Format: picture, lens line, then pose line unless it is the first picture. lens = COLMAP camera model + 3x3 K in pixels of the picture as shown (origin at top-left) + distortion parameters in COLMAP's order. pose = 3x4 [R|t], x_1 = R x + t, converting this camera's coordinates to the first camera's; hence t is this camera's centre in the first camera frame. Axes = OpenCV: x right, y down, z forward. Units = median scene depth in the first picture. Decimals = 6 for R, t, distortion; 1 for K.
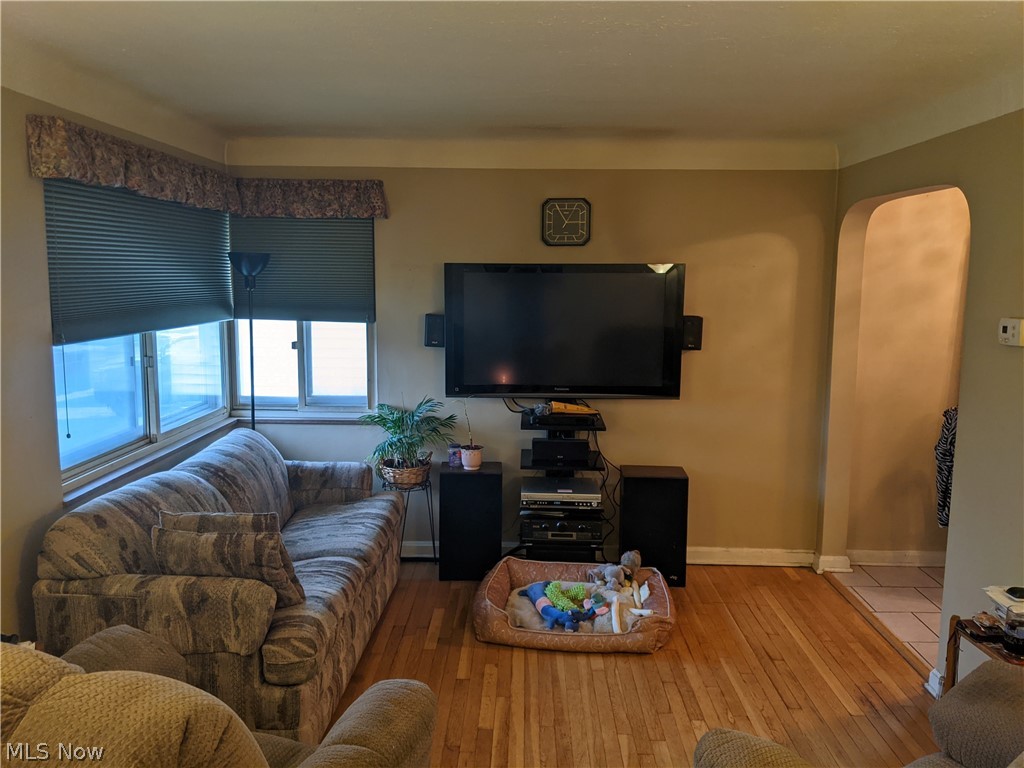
lens RADIAL K [[816.8, 0, 512.0], [0, 816.8, 384.0], [0, 0, 1]] dist [0.097548, -0.197499]
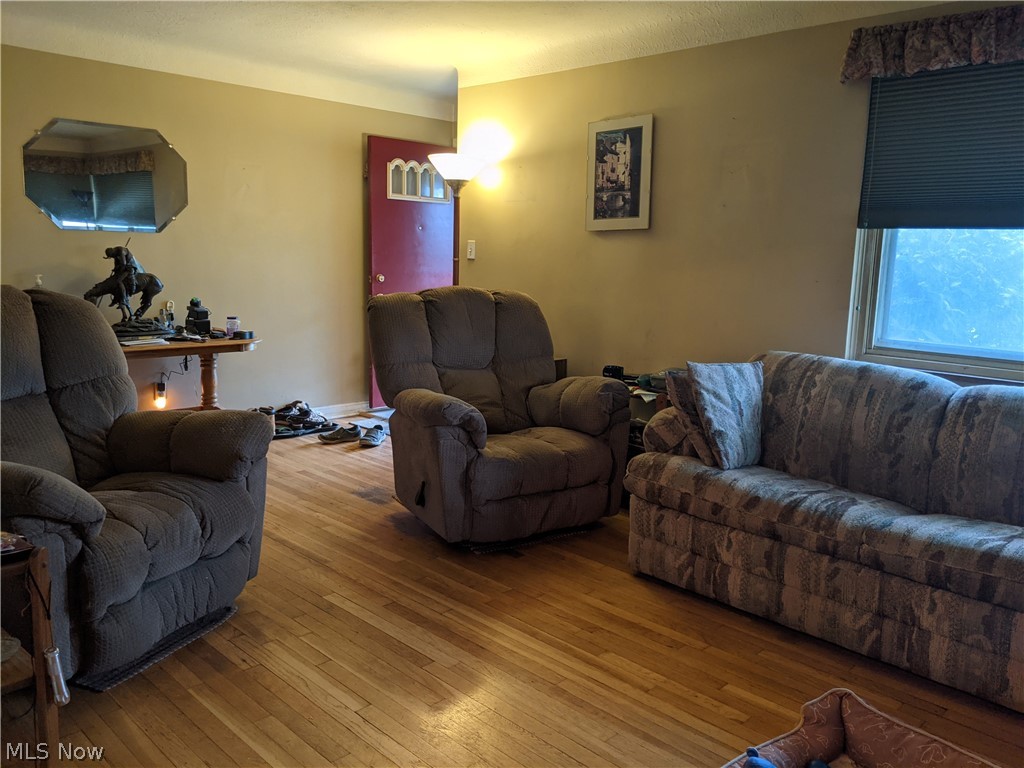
lens RADIAL K [[819.7, 0, 512.0], [0, 819.7, 384.0], [0, 0, 1]] dist [-0.001842, -0.003050]
pose [[-0.685173, 0.093069, -0.722410, 0.438767], [-0.126745, 0.961438, 0.244075, -0.037741], [0.717269, 0.258795, -0.646955, 0.988340]]
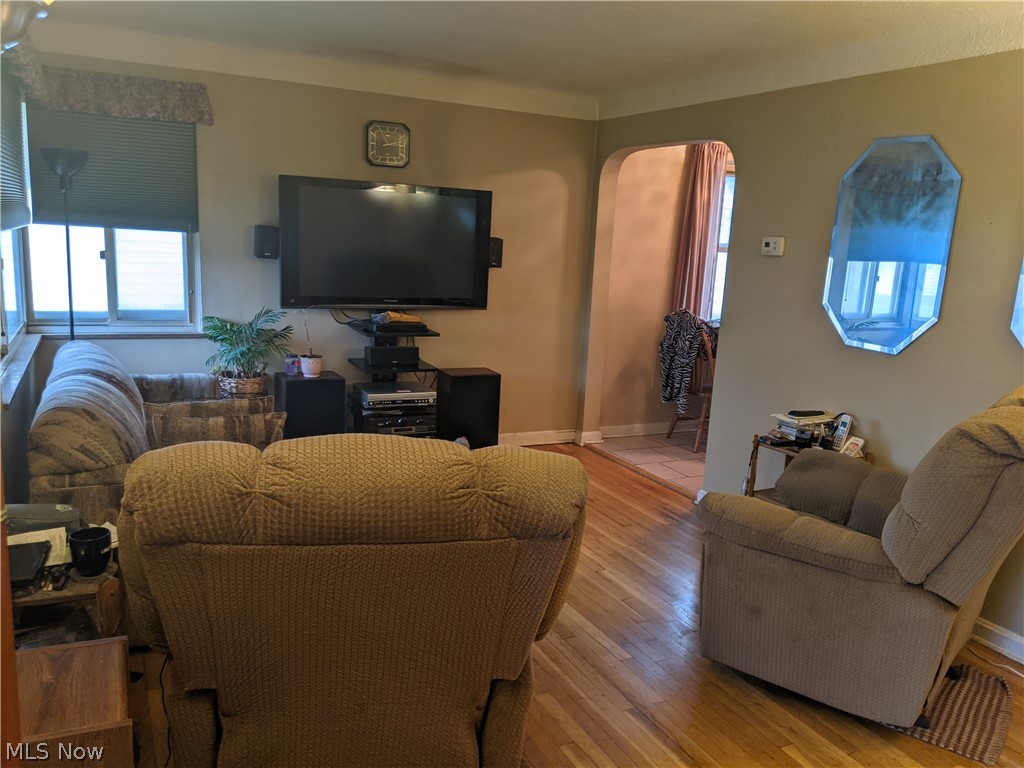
lens RADIAL K [[813.5, 0, 516.8], [0, 813.5, 403.9], [0, 0, 1]] dist [0.121744, -0.242151]
pose [[0.882342, -0.061224, 0.466609, -0.323097], [0.018455, 0.995240, 0.095688, 0.044040], [-0.470246, -0.075818, 0.879273, -0.064015]]
